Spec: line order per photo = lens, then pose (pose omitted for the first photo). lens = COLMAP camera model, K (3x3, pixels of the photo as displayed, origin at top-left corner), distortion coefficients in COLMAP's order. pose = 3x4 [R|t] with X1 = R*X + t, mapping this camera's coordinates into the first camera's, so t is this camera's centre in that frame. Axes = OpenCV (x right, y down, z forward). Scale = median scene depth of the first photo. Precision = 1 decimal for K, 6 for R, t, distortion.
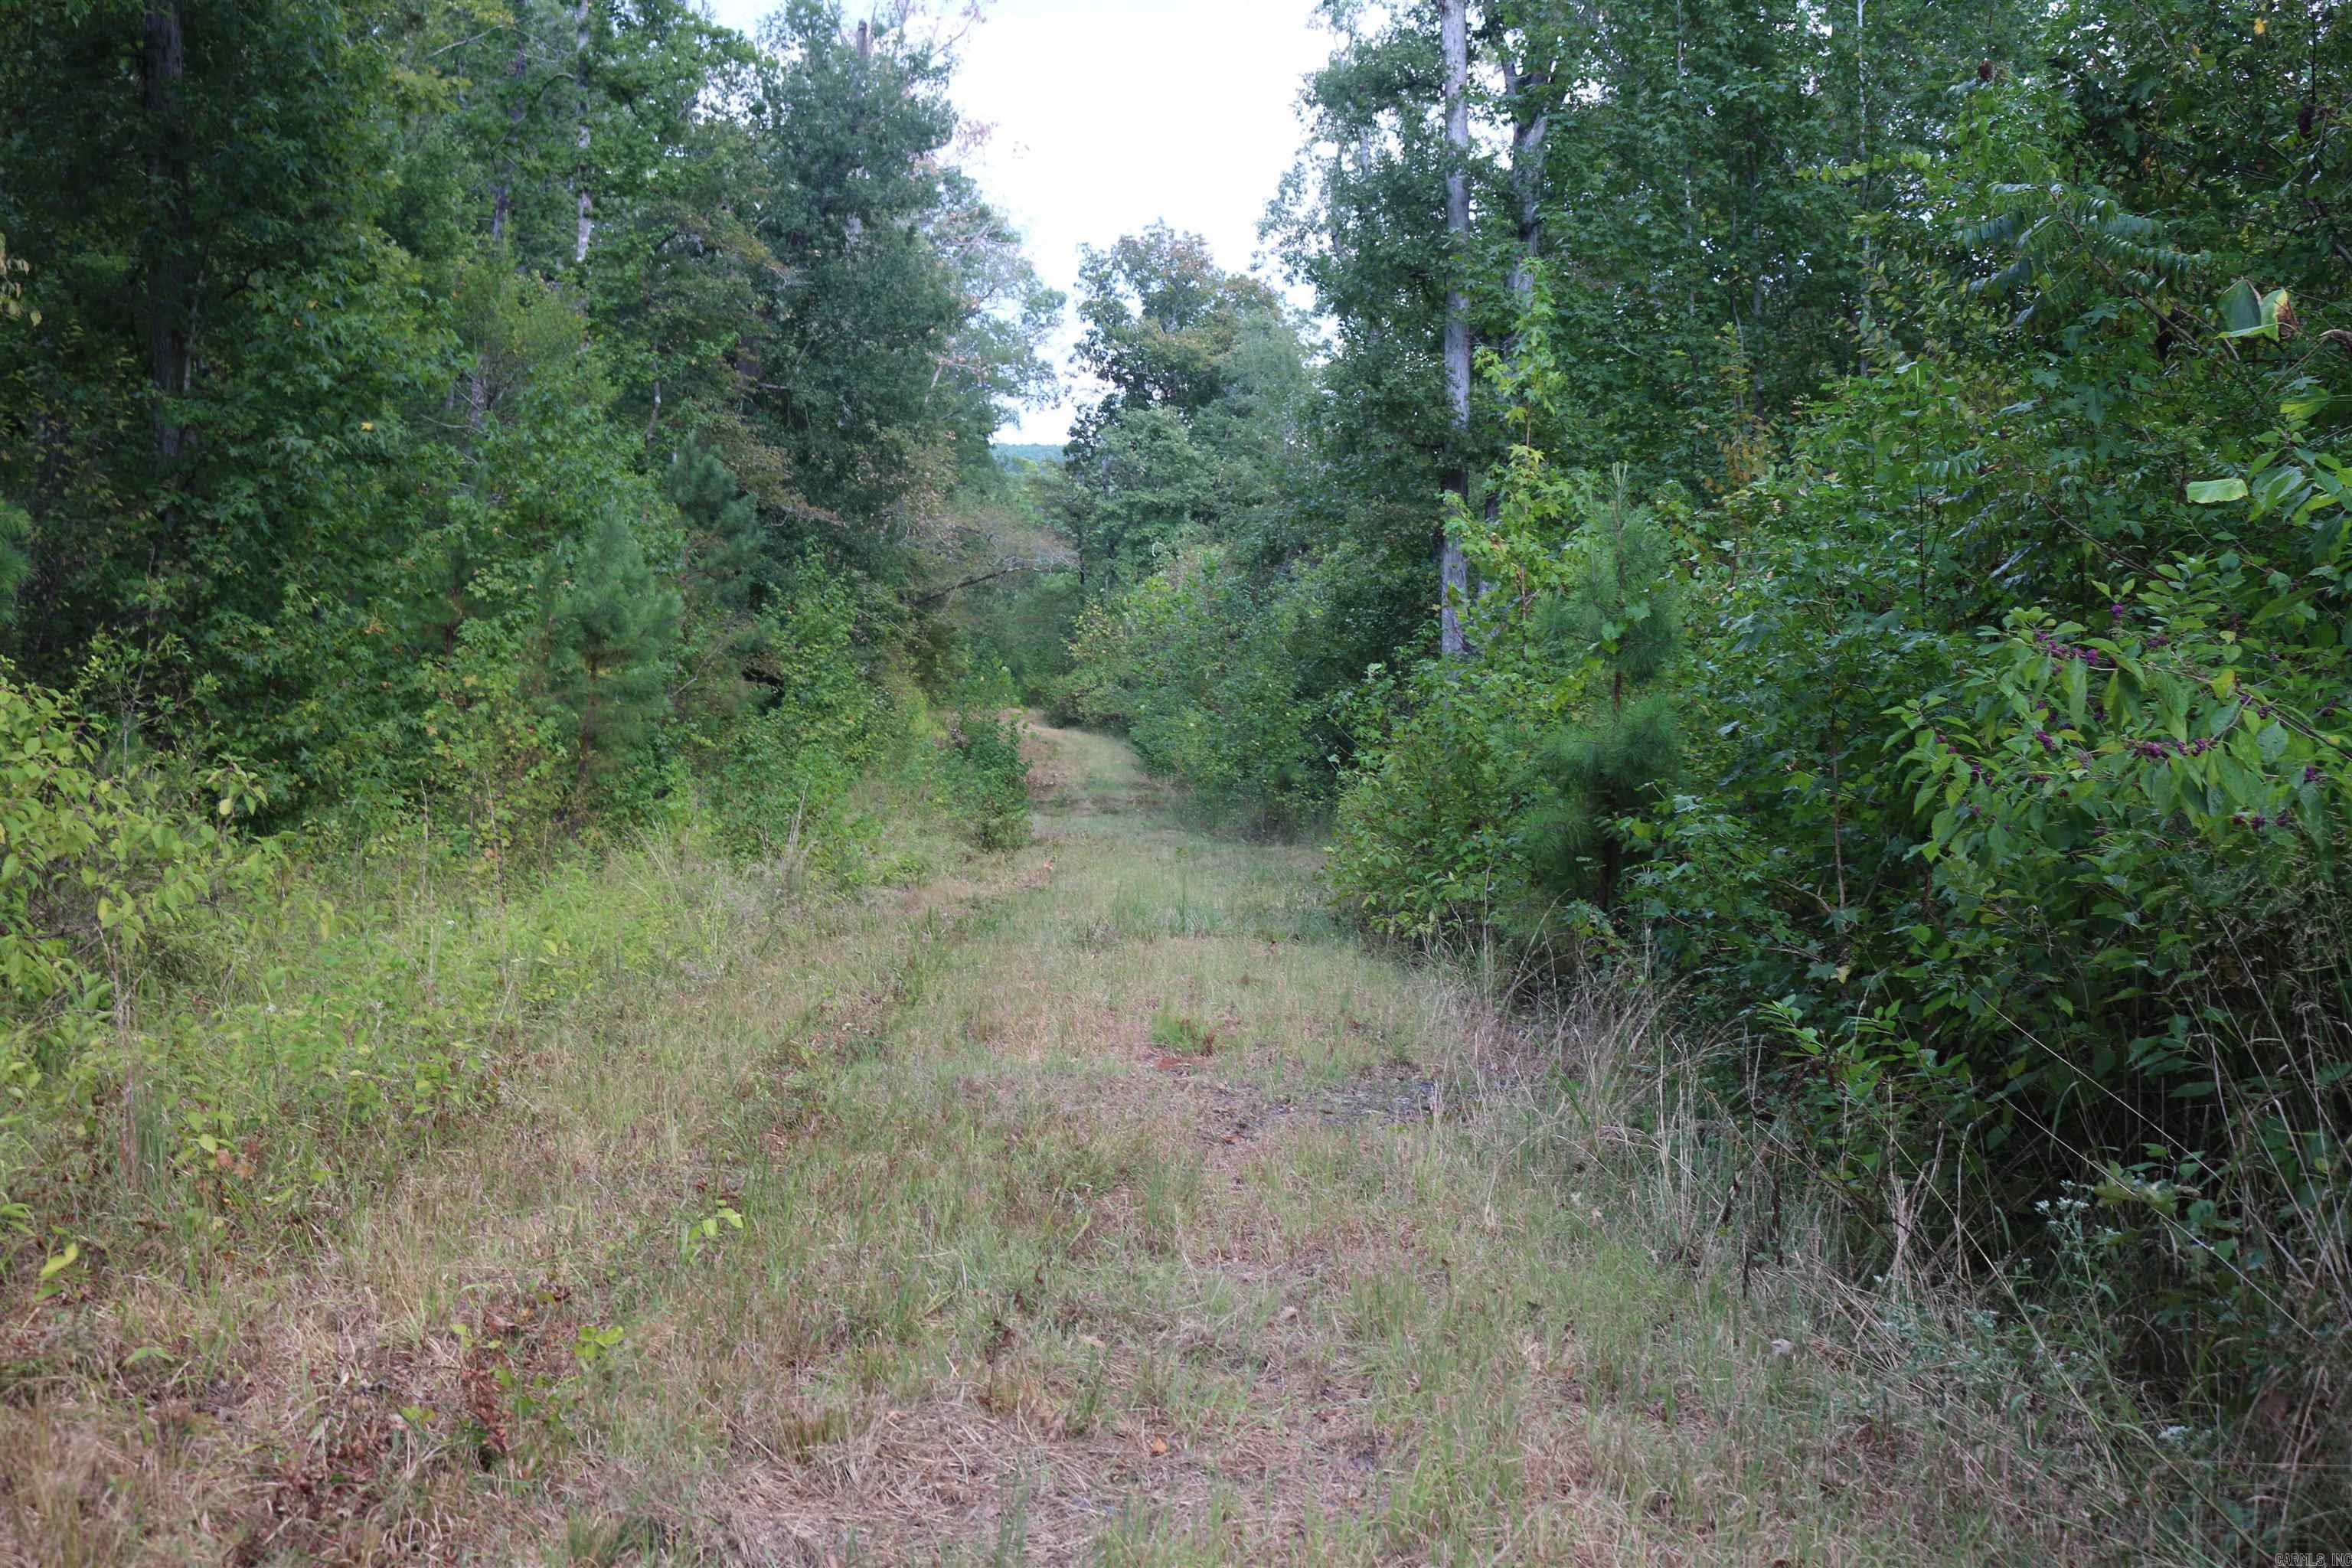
lens RADIAL K [[2929.8, 0, 1176.0], [0, 2929.8, 784.0], [0, 0, 1]] dist [0.003948, 0.003050]
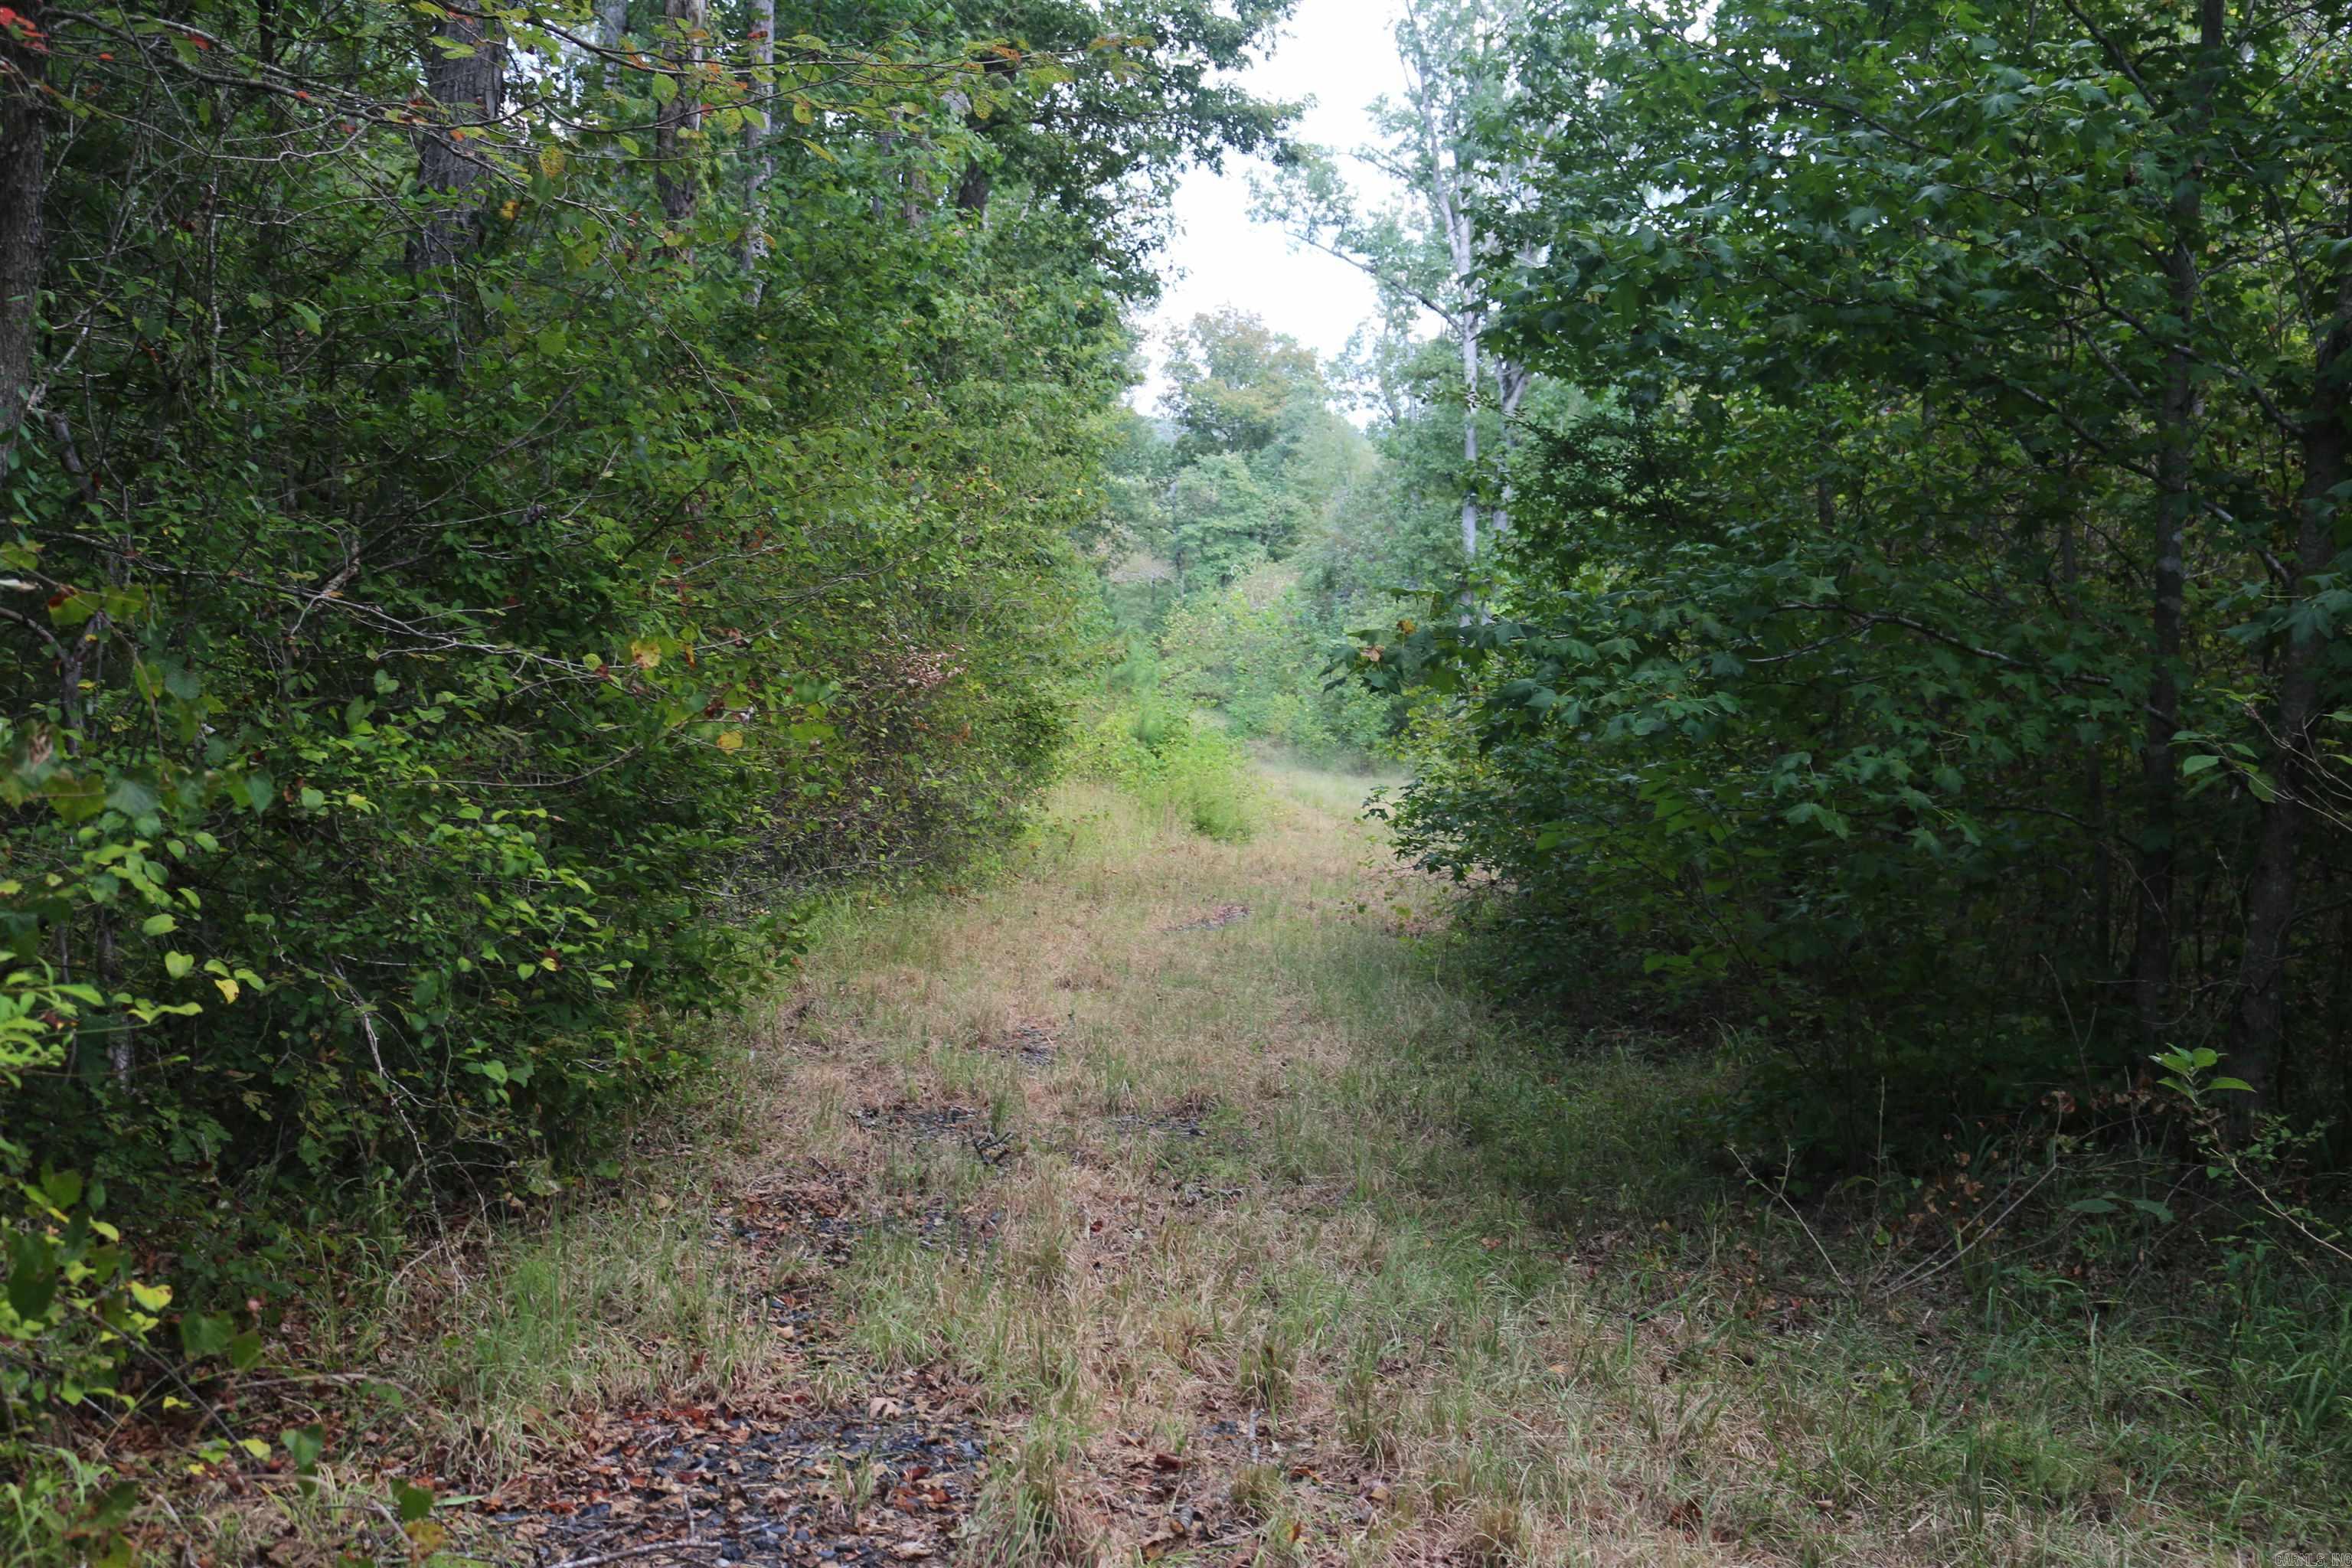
lens RADIAL K [[2929.8, 0, 1176.0], [0, 2929.8, 784.0], [0, 0, 1]] dist [0.003948, 0.003050]
pose [[0.999748, 0.021512, 0.006466, -0.033922], [-0.021600, 0.999670, 0.013881, 0.000338], [-0.006165, -0.014017, 0.999883, -0.298829]]
